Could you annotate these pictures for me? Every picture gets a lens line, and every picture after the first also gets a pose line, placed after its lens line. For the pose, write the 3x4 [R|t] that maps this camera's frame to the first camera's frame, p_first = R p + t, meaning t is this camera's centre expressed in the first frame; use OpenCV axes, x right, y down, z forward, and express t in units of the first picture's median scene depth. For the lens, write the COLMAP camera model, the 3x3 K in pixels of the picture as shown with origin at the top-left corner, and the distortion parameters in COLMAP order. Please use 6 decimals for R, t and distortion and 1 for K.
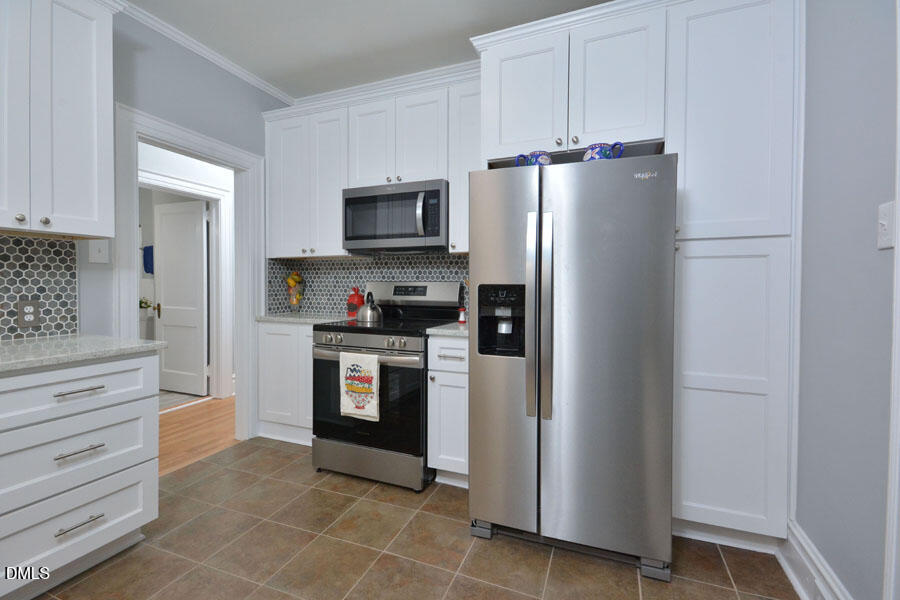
lens RADIAL K [[413.0, 0, 457.4], [0, 413.0, 291.1], [0, 0, 1]] dist [-0.000011, -0.005037]
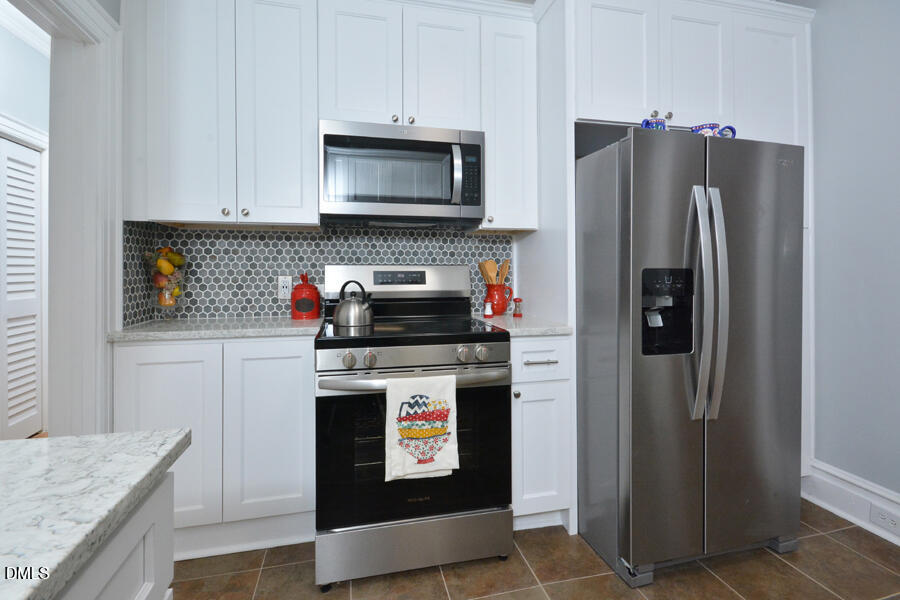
lens RADIAL K [[413.0, 0, 415.3], [0, 413.0, 265.0], [0, 0, 1]] dist [-0.000011, -0.005037]
pose [[0.812668, 0.002848, 0.582719, -0.523059], [0.012885, 0.999656, -0.022856, -0.006596], [-0.582584, 0.026083, 0.812352, 0.402759]]
